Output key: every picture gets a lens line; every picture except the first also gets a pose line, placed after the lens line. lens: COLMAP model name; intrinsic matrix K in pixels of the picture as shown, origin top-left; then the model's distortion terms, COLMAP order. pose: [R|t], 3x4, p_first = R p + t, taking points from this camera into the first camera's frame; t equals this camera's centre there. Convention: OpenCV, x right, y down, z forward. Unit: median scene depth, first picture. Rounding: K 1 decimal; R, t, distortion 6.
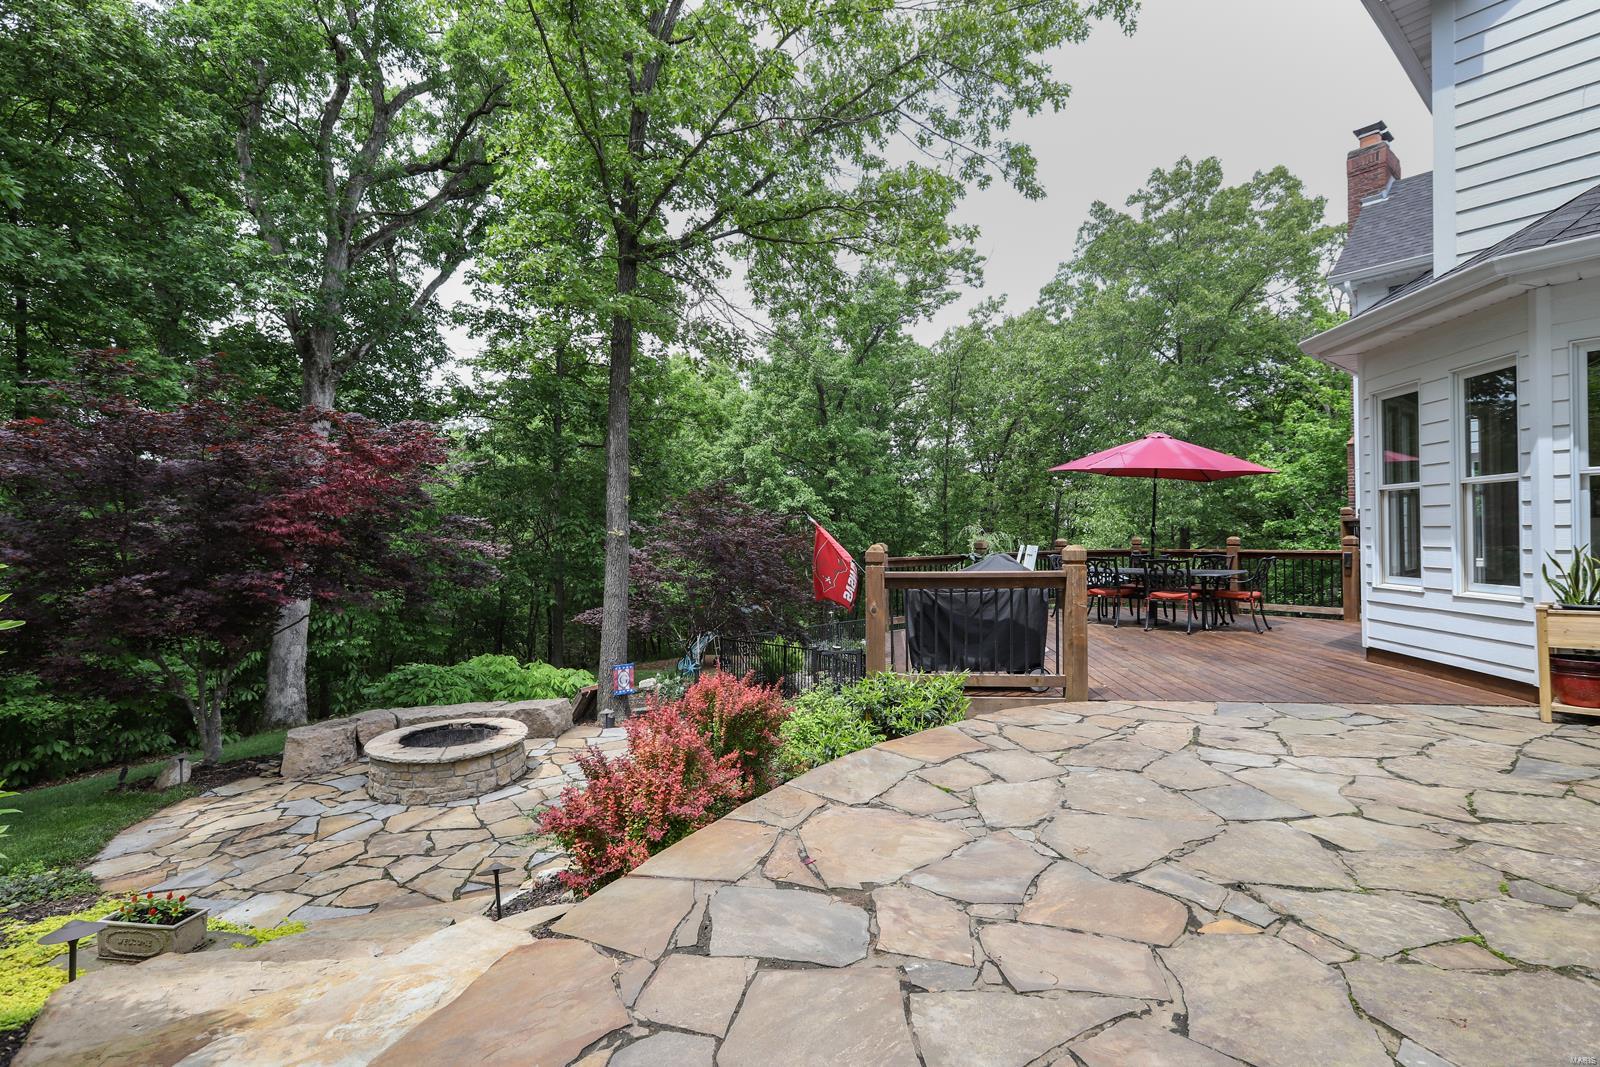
lens RADIAL K [[744.0, 0, 807.2], [0, 744.0, 534.1], [0, 0, 1]] dist [-0.002244, 0.000056]
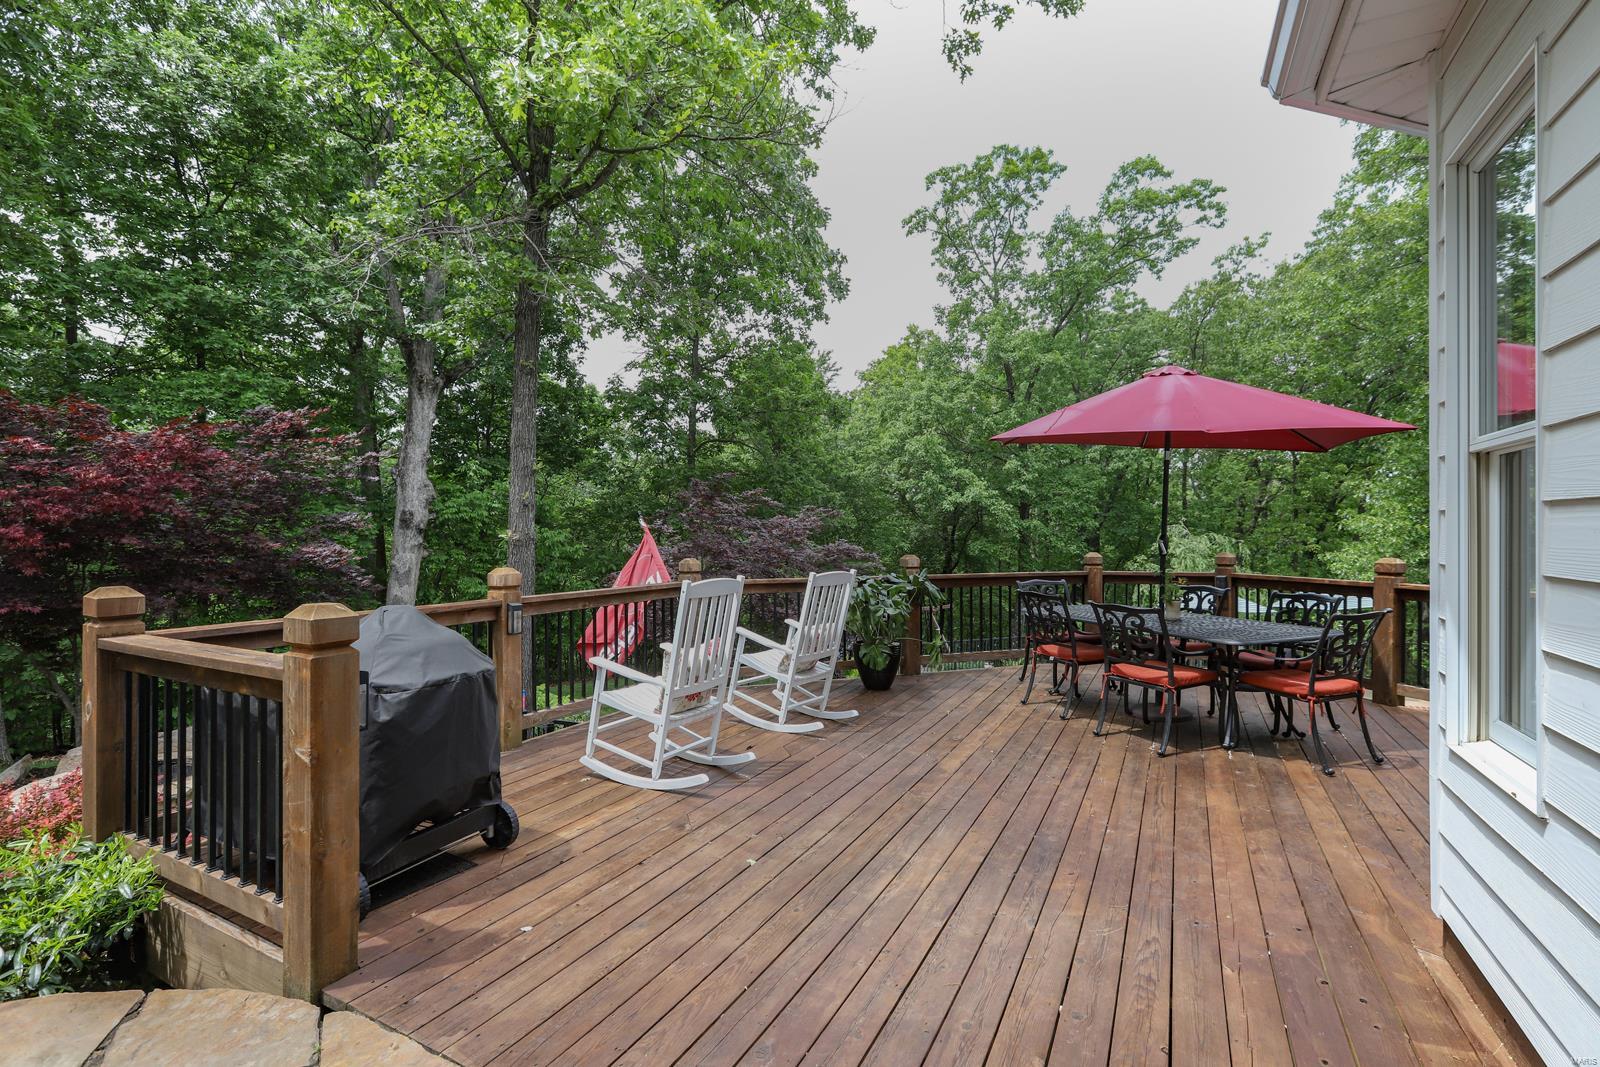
lens RADIAL K [[727.4, 0, 809.6], [0, 727.4, 534.4], [0, 0, 1]] dist [0.002802, 0.000485]
pose [[0.929380, 0.009375, -0.369004, 0.128301], [-0.007204, 0.999948, 0.007262, -0.003892], [0.369053, -0.004091, 0.929399, 0.120989]]
